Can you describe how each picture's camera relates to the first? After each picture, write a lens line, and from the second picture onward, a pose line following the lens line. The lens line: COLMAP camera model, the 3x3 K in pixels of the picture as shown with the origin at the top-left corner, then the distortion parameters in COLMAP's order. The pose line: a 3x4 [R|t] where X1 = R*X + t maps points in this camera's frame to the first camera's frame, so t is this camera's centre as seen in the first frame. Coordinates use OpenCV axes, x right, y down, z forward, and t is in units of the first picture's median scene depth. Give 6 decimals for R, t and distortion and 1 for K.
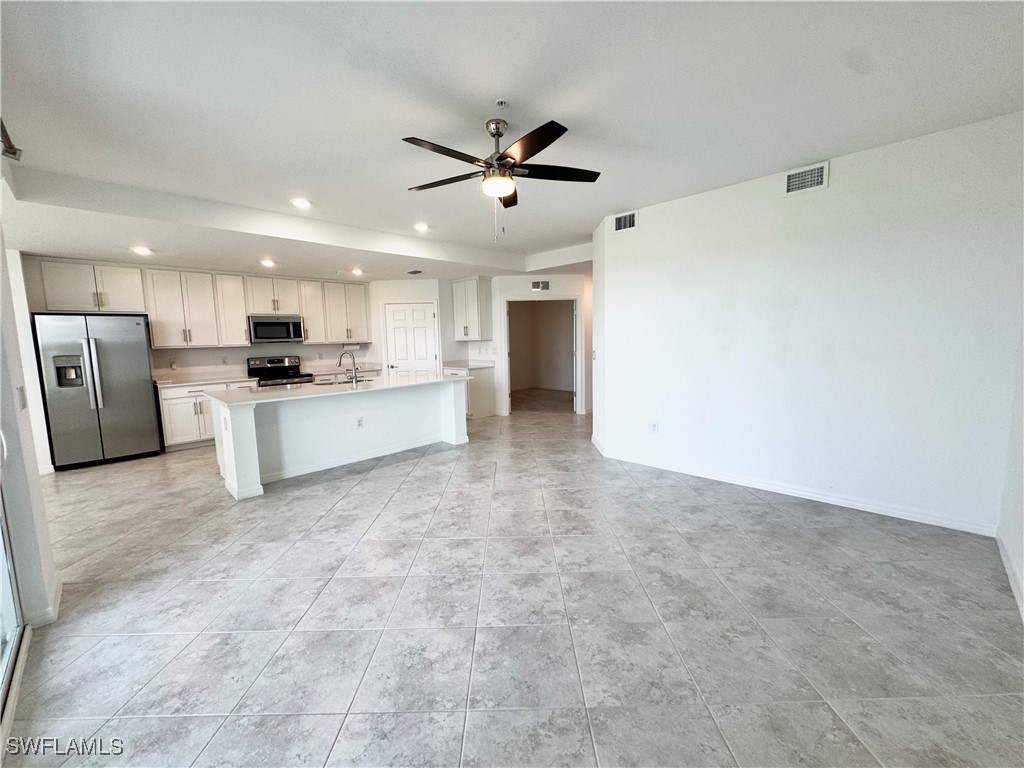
lens RADIAL K [[410.9, 0, 510.7], [0, 410.9, 385.0], [0, 0, 1]] dist [-0.000697, 0.000067]
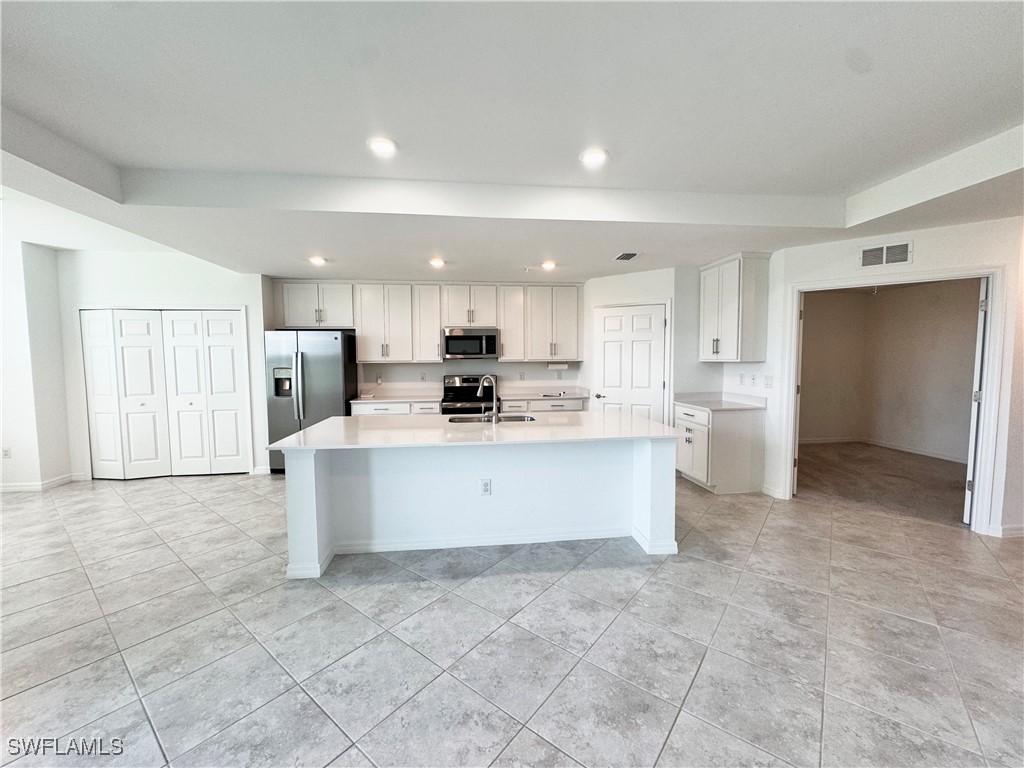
lens RADIAL K [[410.9, 0, 510.7], [0, 410.9, 385.0], [0, 0, 1]] dist [-0.000697, 0.000067]
pose [[0.783424, 0.060333, -0.618552, 0.039087], [-0.083764, 0.996446, -0.008899, -0.049177], [0.615816, 0.058784, 0.785694, 0.381252]]
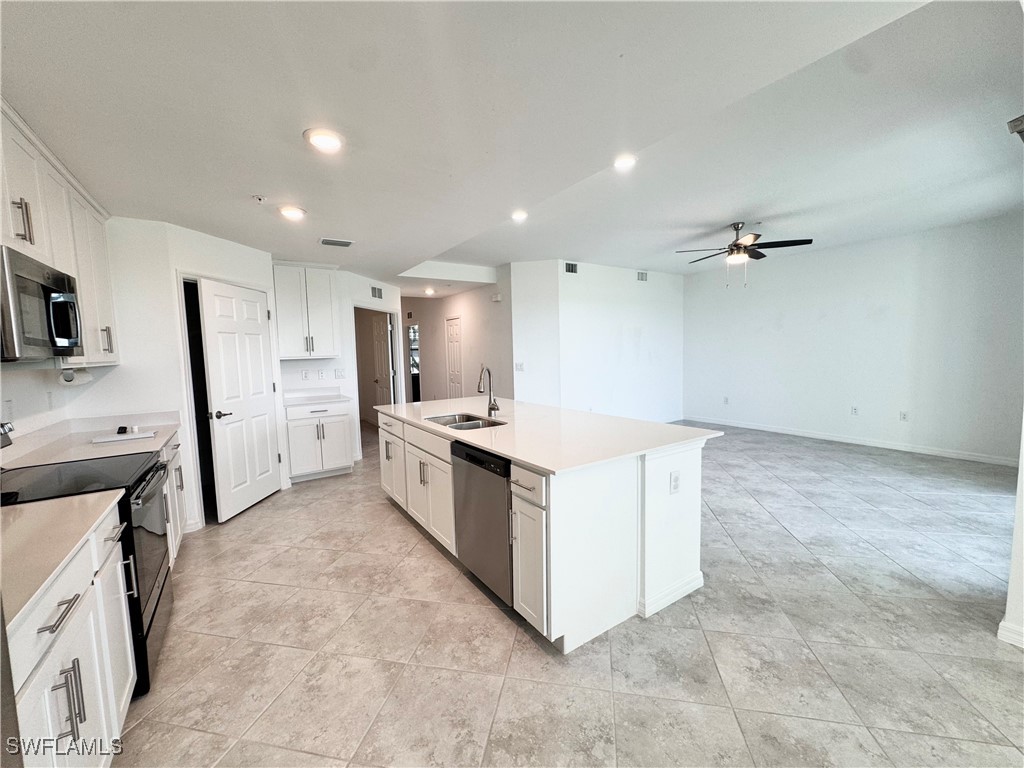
lens RADIAL K [[410.9, 0, 510.7], [0, 410.9, 385.0], [0, 0, 1]] dist [-0.000697, 0.000067]
pose [[0.195789, -0.065682, 0.978444, -0.779832], [0.134381, 0.990139, 0.039577, -0.058586], [-0.971395, 0.123736, 0.202685, 0.653910]]
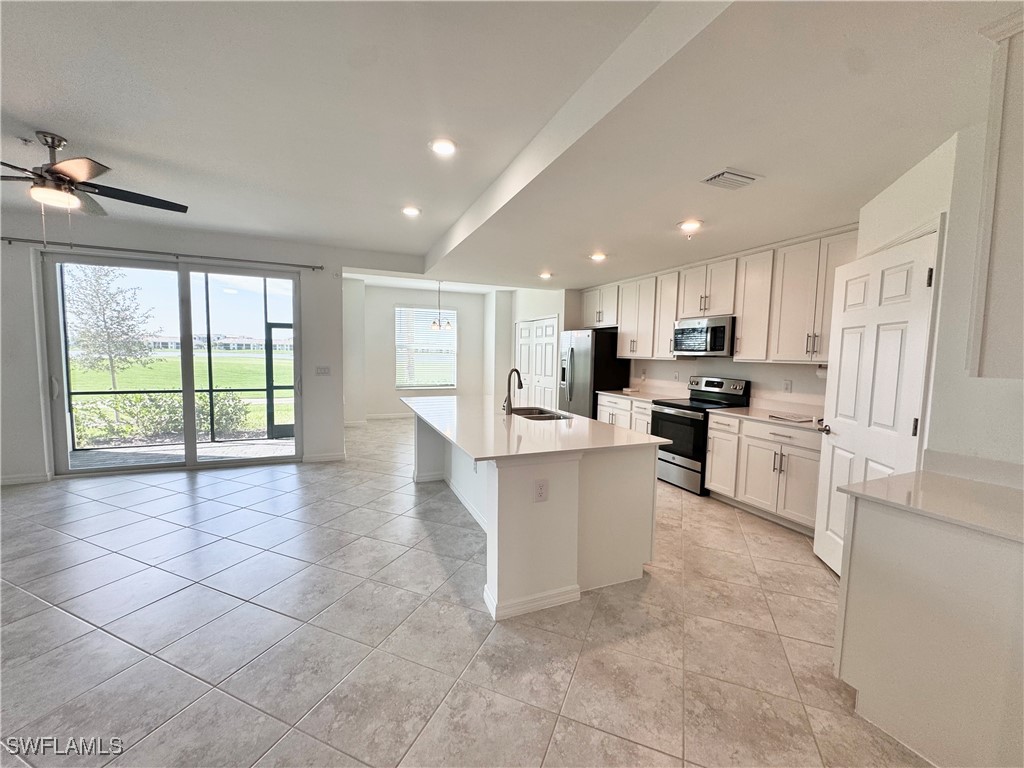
lens RADIAL K [[418.1, 0, 512.0], [0, 418.1, 384.0], [0, 0, 1]] dist [-0.000626, -0.000250]
pose [[-0.388776, 0.082193, -0.917659, 0.207333], [-0.118824, 0.983222, 0.138406, -0.120330], [0.913638, 0.162848, -0.372487, 0.996012]]
